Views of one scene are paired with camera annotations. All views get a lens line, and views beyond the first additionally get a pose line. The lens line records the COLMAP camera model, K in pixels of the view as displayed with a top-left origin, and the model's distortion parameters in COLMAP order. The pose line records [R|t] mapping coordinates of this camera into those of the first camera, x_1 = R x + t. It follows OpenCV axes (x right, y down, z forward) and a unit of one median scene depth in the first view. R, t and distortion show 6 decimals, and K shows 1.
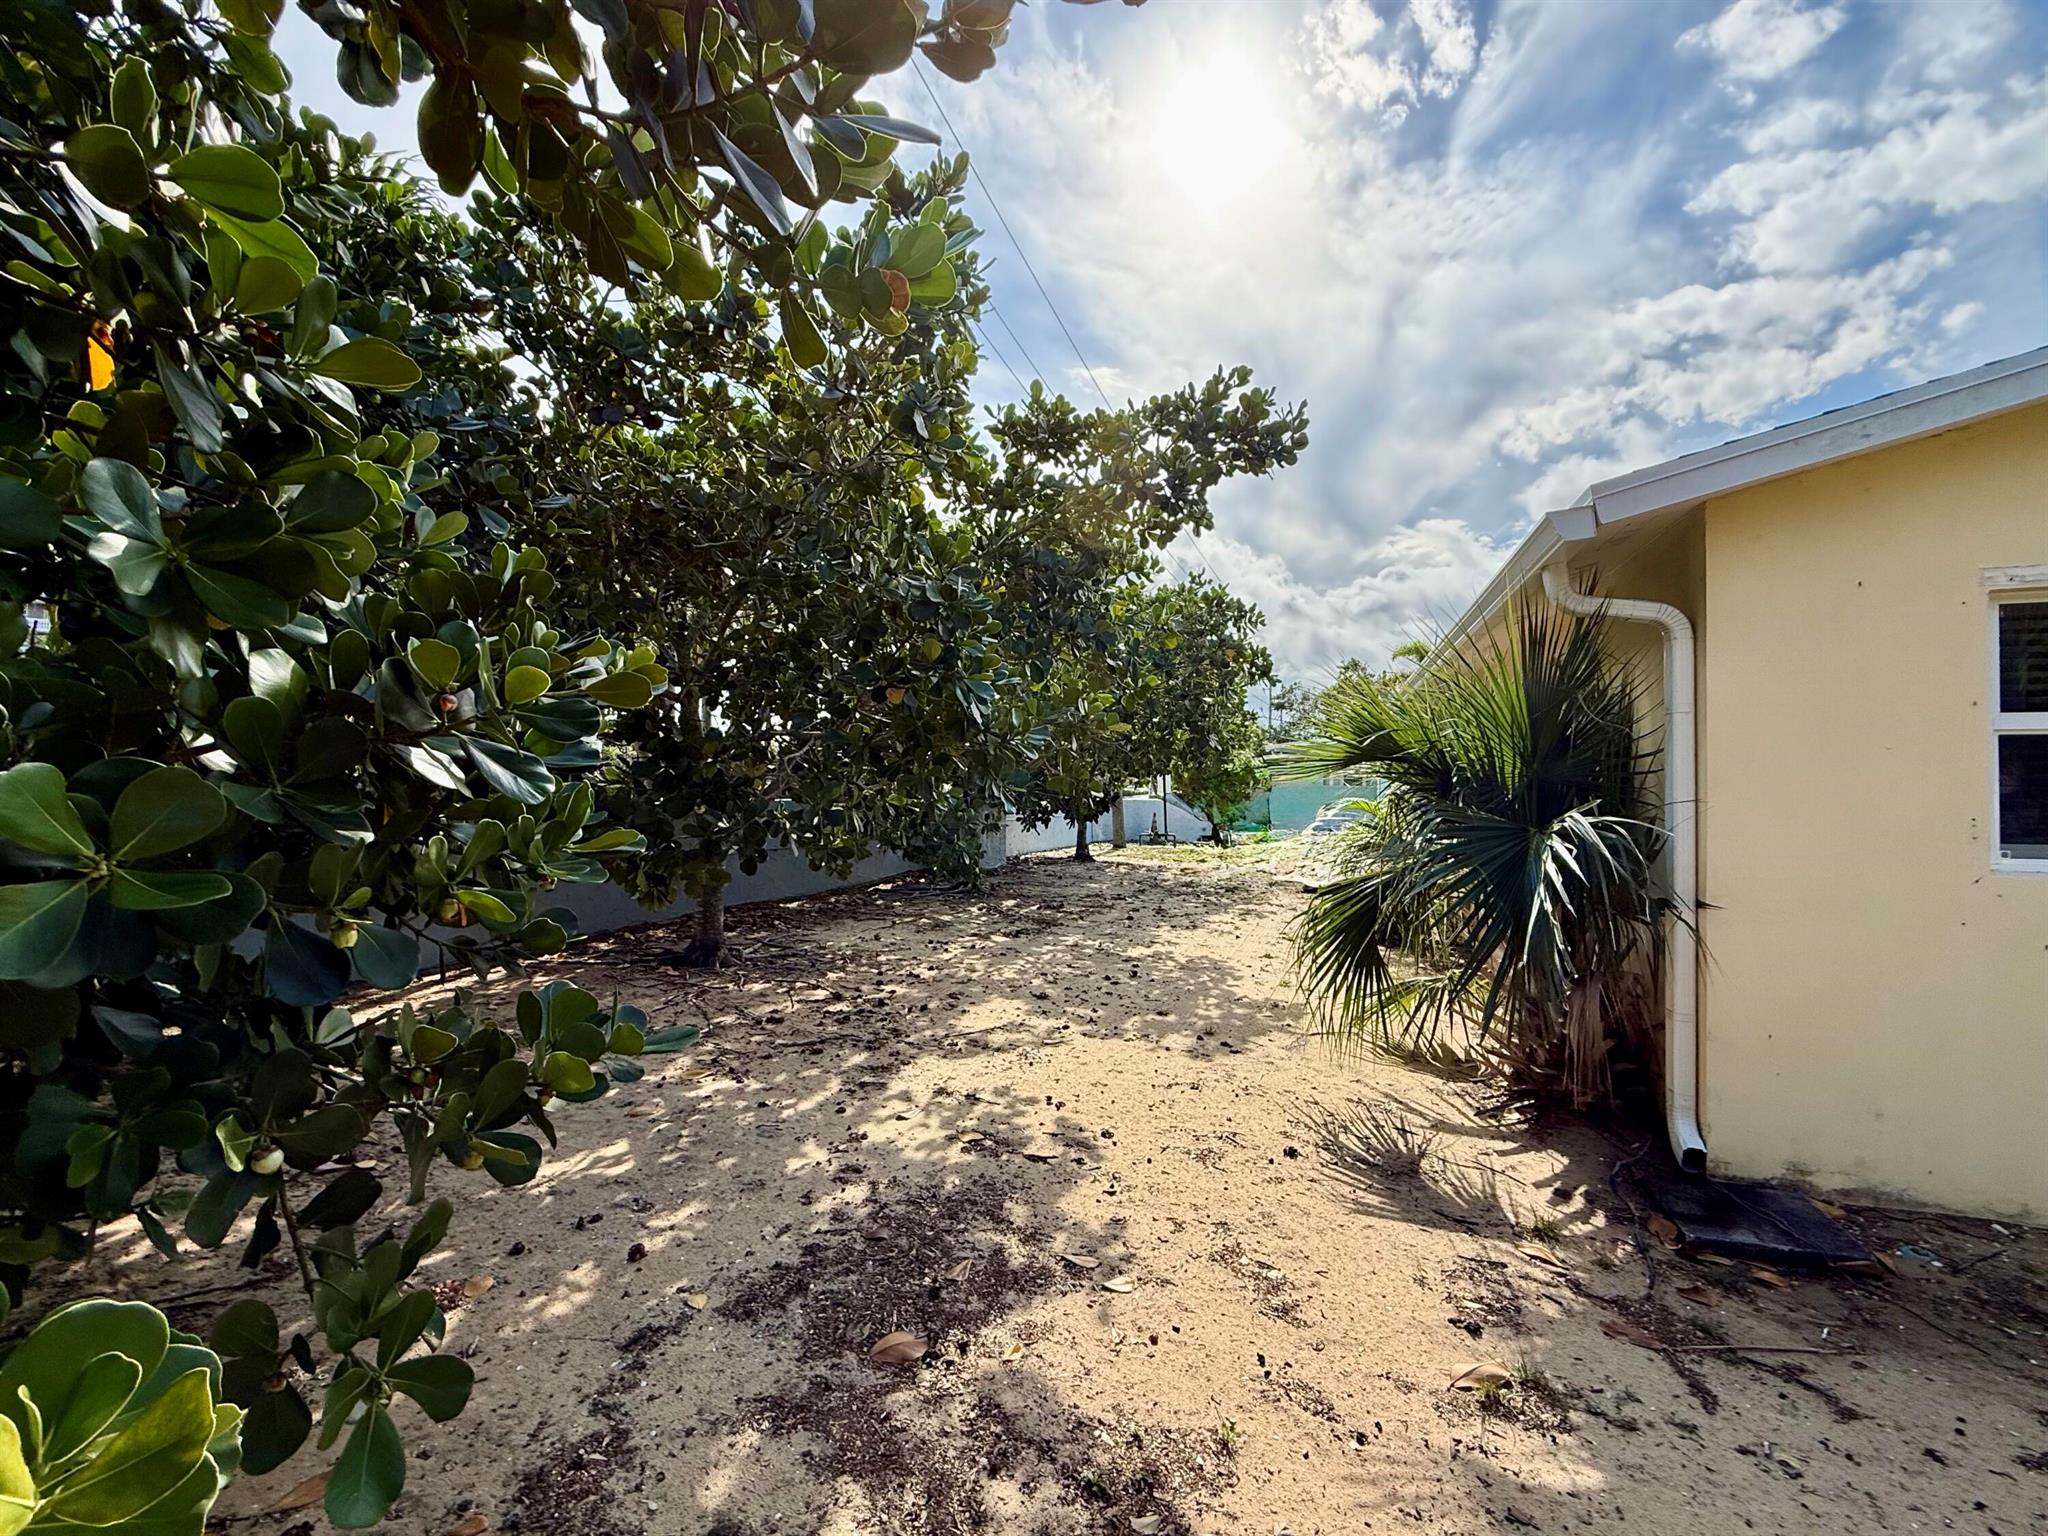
lens RADIAL K [[896.2, 0, 1025.0], [0, 896.2, 772.5], [0, 0, 1]] dist [-0.002230, -0.000182]
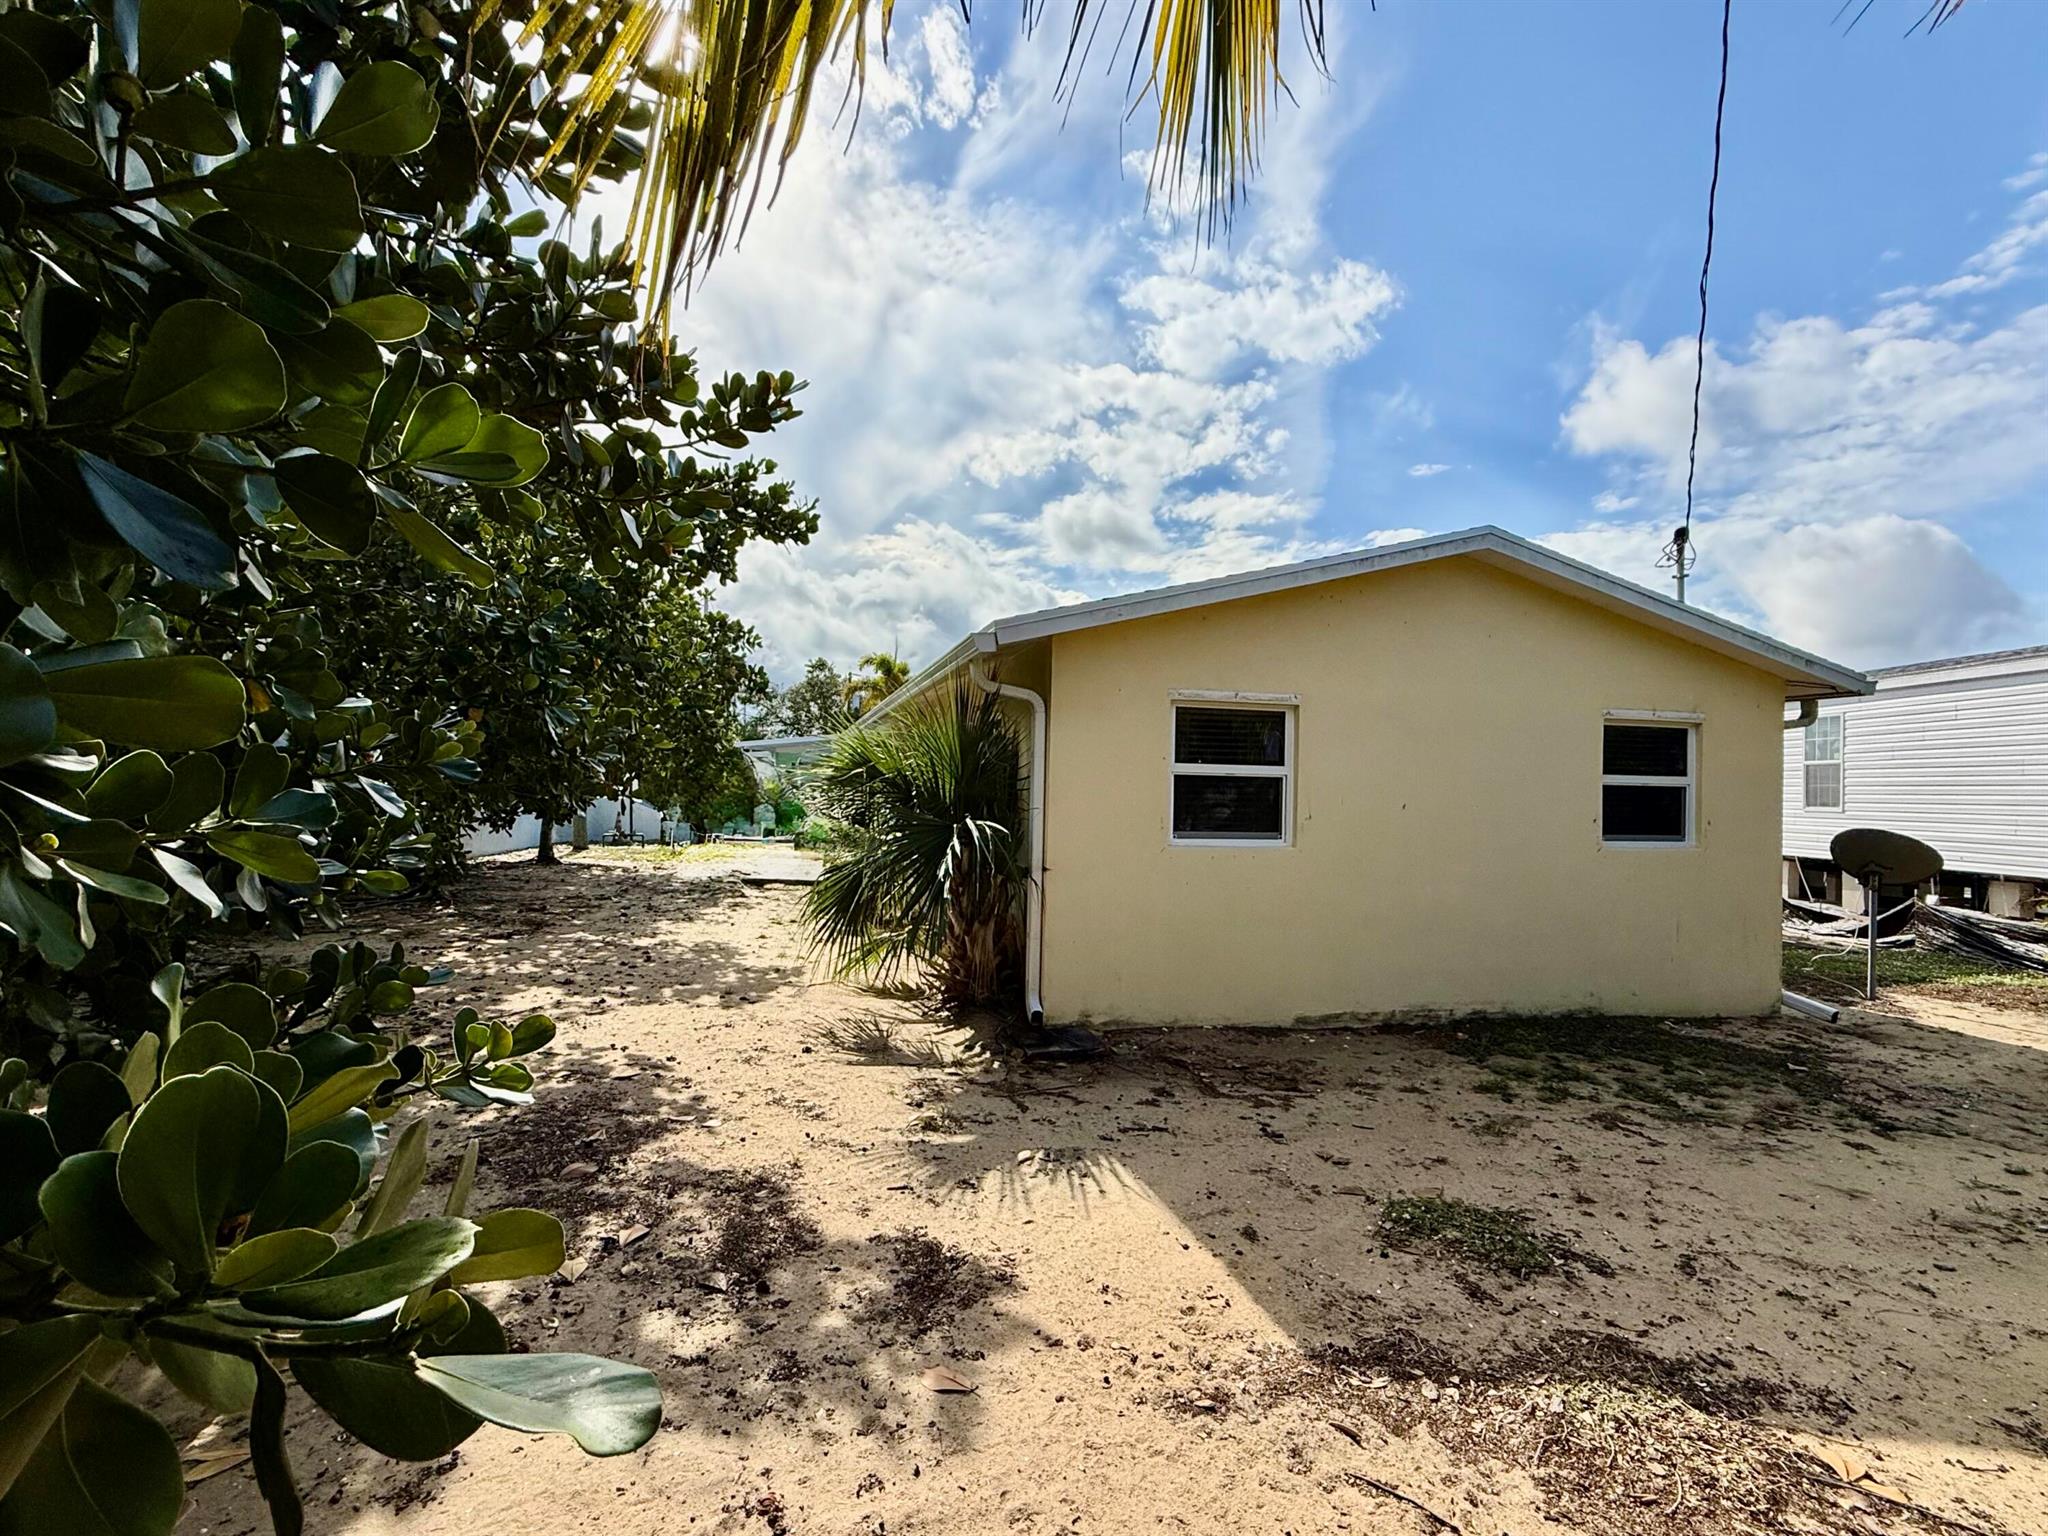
lens RADIAL K [[896.2, 0, 1025.0], [0, 896.2, 772.5], [0, 0, 1]] dist [-0.002230, -0.000182]
pose [[0.839157, 0.022896, 0.543407, -0.163337], [-0.023851, 0.999702, -0.005289, -0.020958], [-0.543366, -0.008522, 0.839453, -0.322452]]
